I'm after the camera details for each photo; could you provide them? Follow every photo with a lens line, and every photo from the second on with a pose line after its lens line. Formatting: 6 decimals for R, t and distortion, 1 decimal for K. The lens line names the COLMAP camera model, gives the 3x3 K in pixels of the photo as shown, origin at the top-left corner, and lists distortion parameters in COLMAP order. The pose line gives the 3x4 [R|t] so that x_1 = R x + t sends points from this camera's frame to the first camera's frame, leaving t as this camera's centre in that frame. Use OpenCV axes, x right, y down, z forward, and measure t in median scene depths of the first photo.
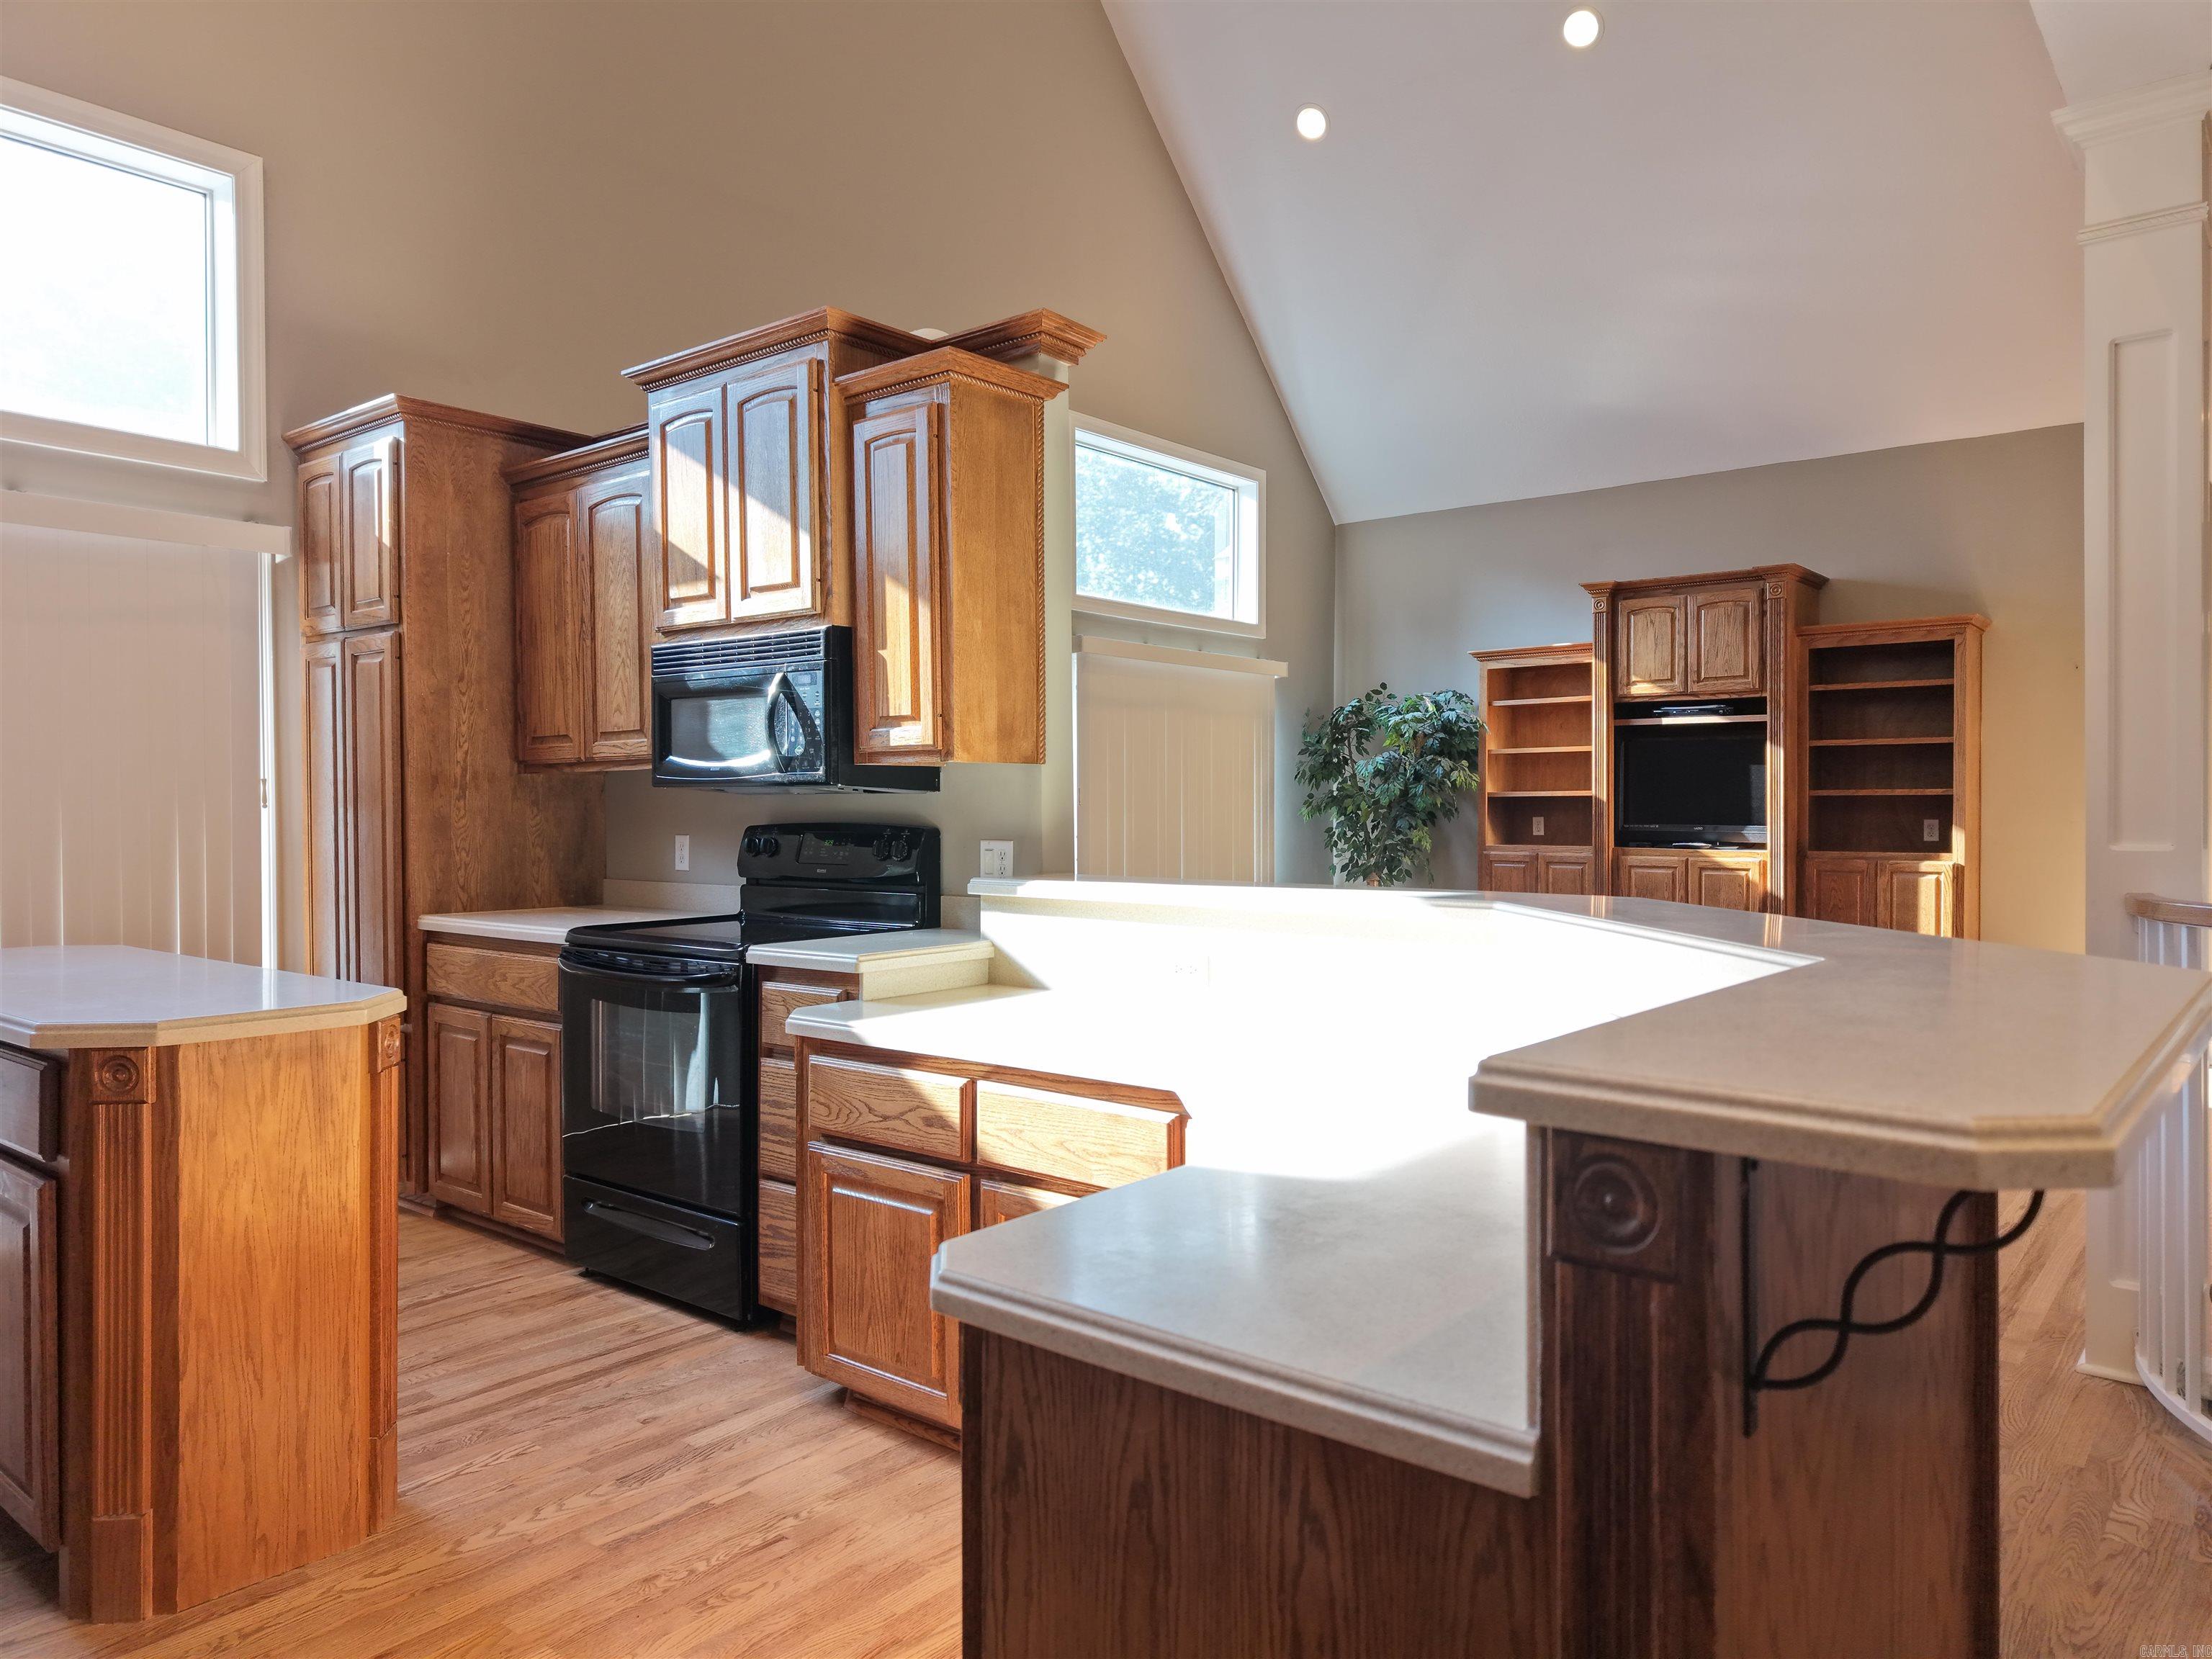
lens RADIAL K [[1475.8, 0, 1108.5], [0, 1475.8, 819.1], [0, 0, 1]] dist [0.060687, -0.077747]
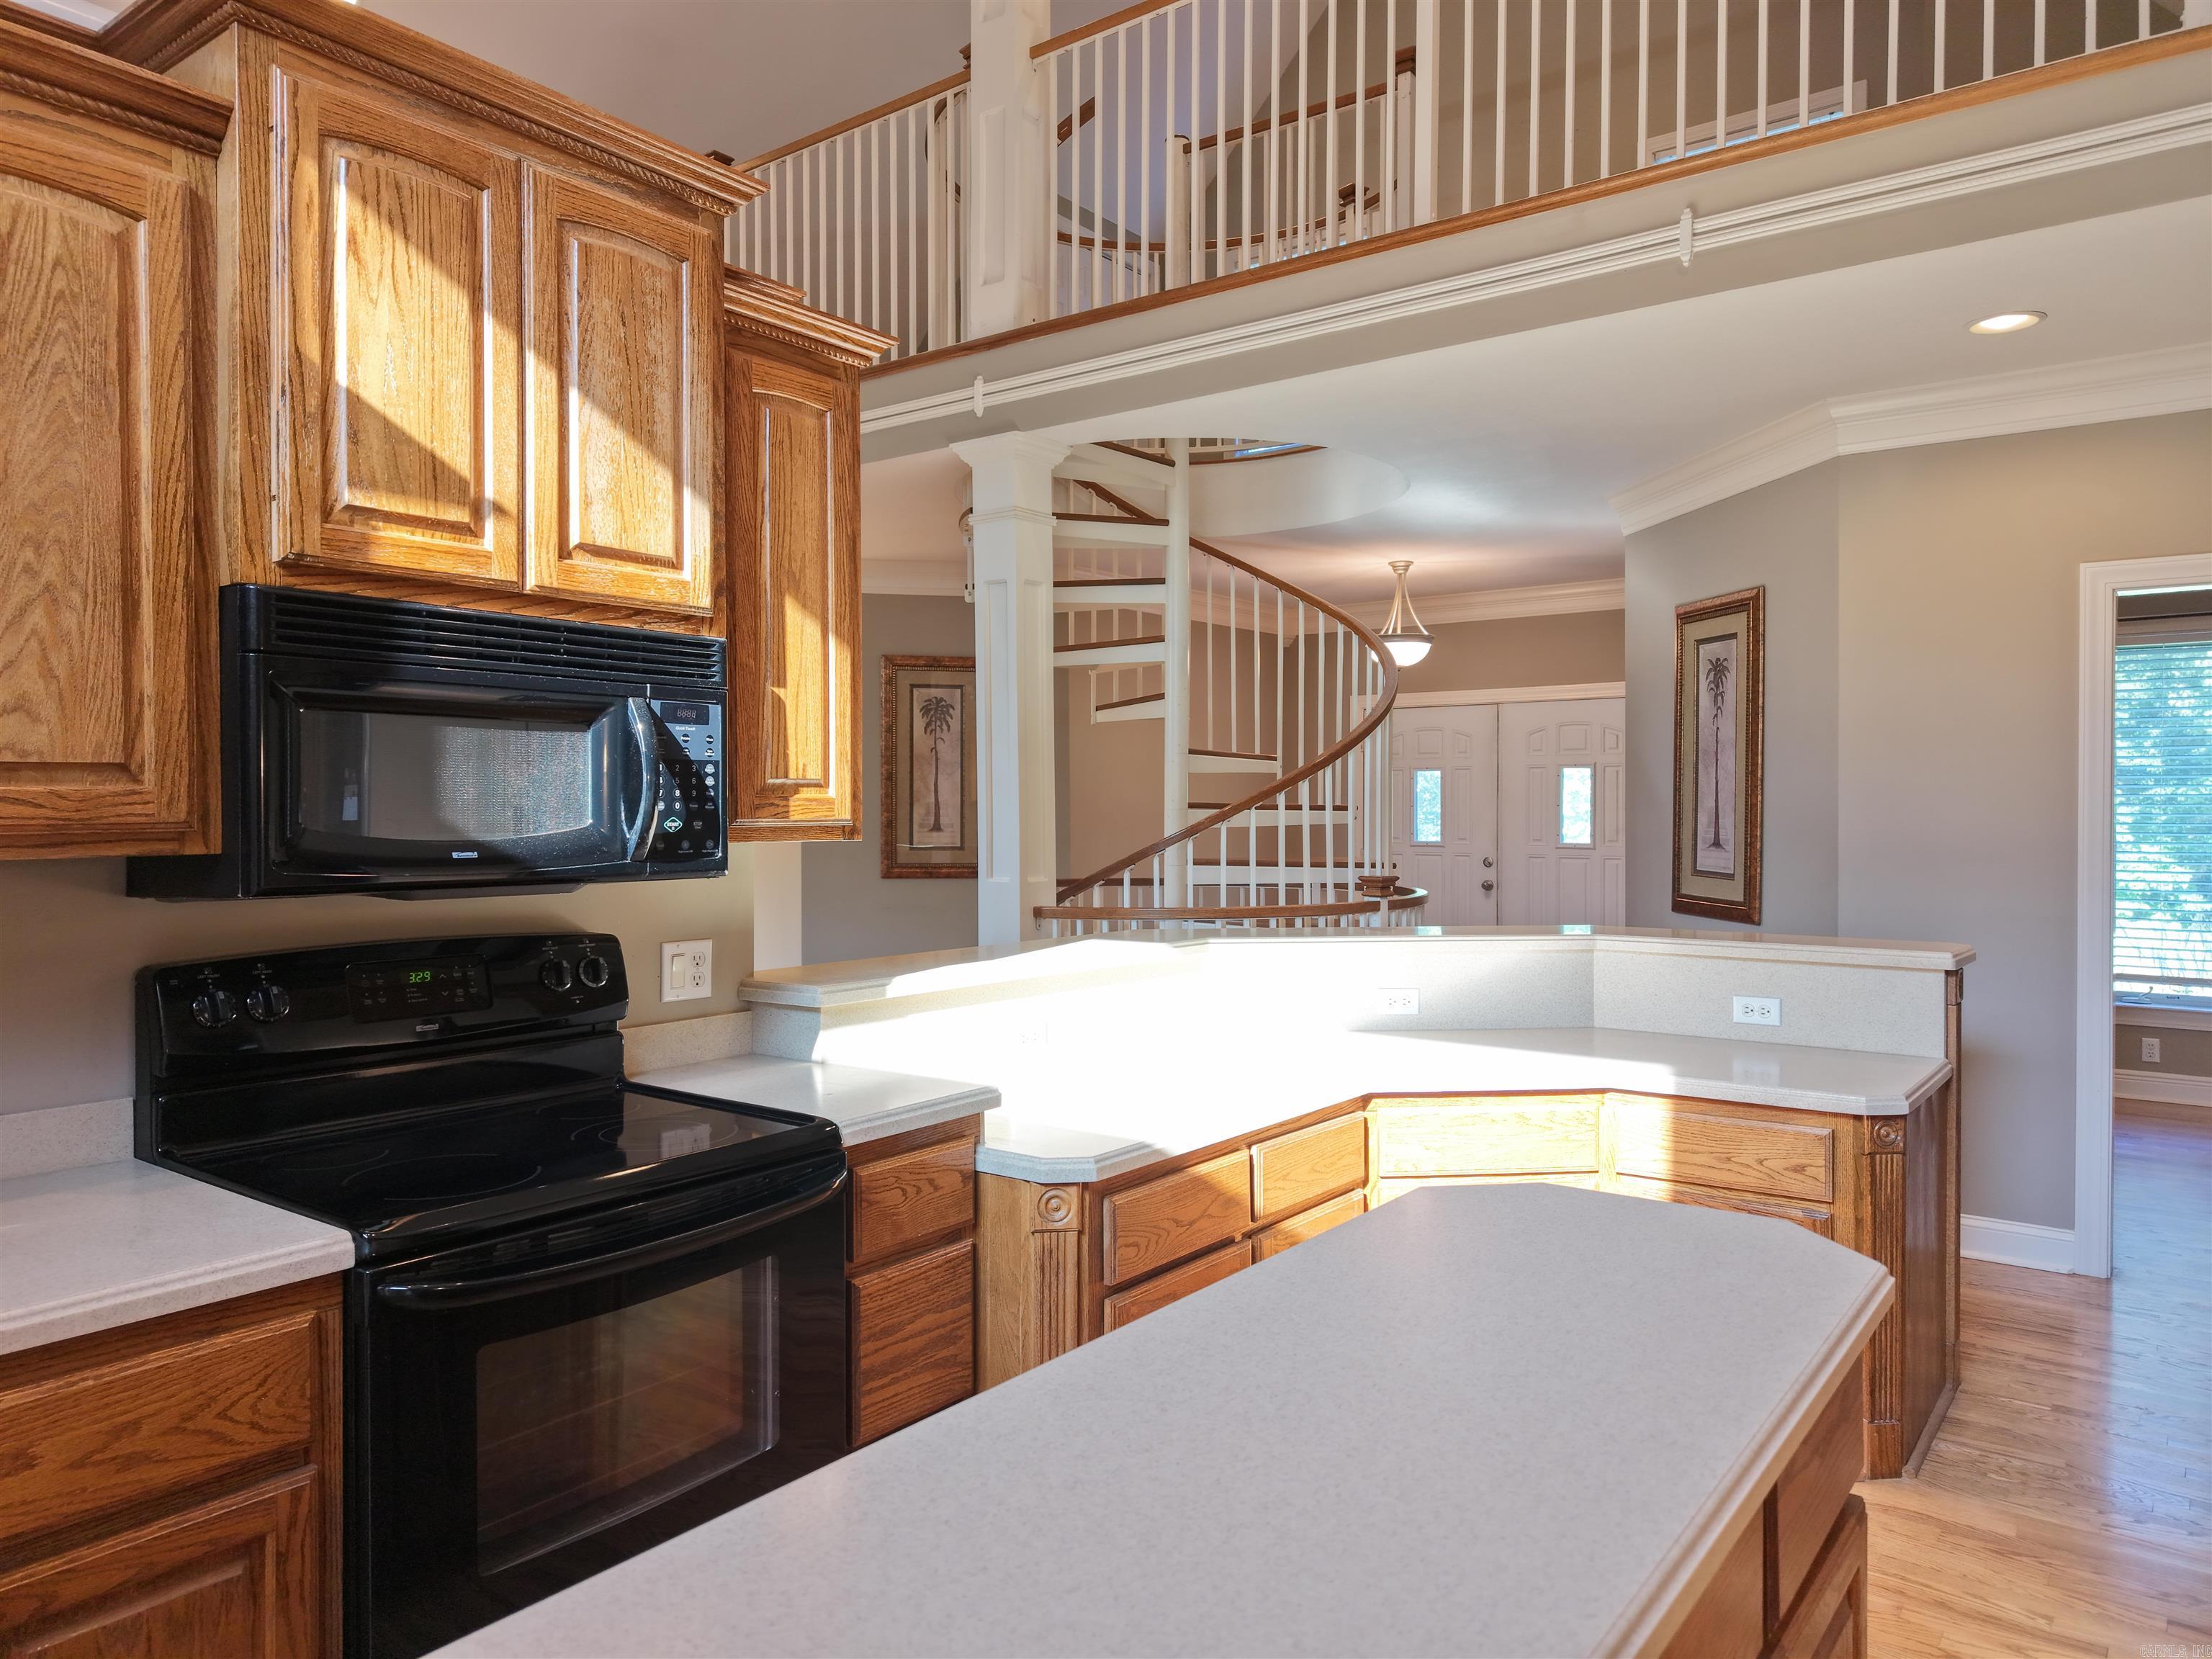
lens RADIAL K [[1517.8, 0, 1106.0], [0, 1517.8, 829.5], [0, 0, 1]] dist [0.080230, -0.102806]
pose [[-0.038863, -0.016267, 0.999112, -0.839979], [0.009790, 0.999813, 0.016659, -0.051630], [-0.999197, 0.010429, -0.038696, 0.809896]]
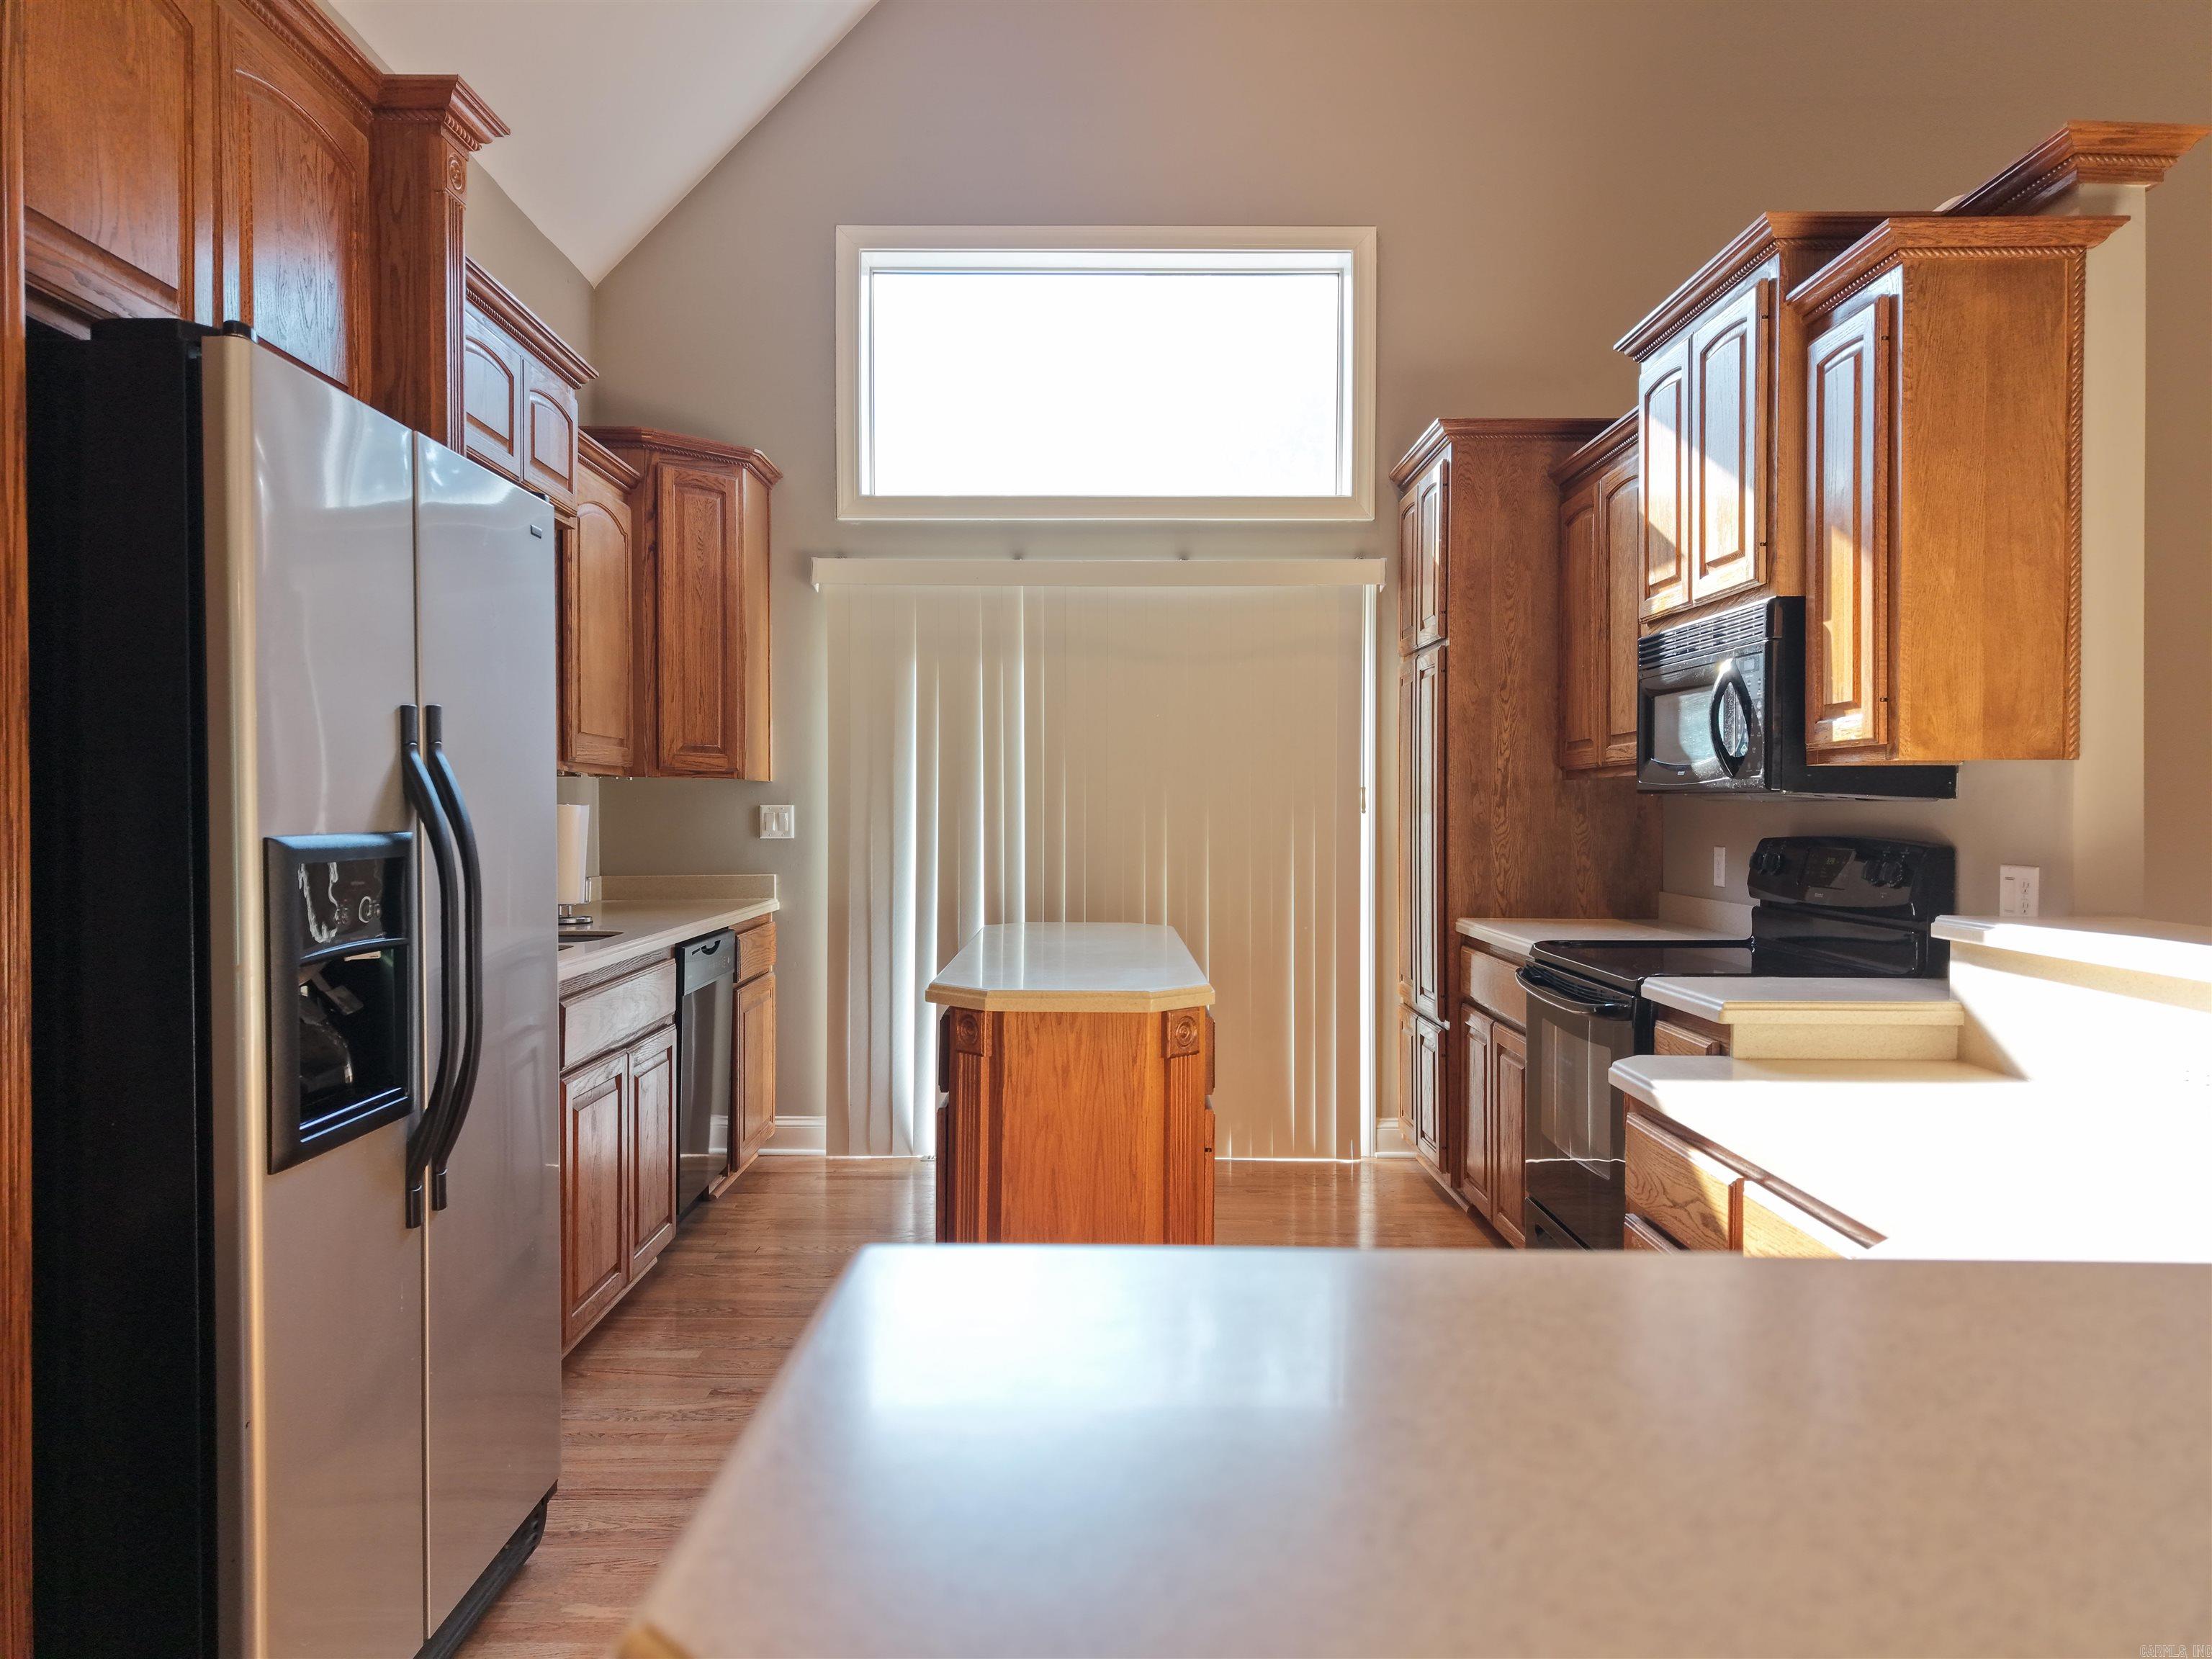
lens RADIAL K [[1487.7, 0, 1094.9], [0, 1487.7, 815.2], [0, 0, 1]] dist [0.007068, -0.003747]
pose [[0.628282, 0.008993, -0.777934, 0.208359], [-0.012958, 0.999915, 0.001094, -0.005502], [0.777878, 0.009393, 0.628346, 0.178128]]
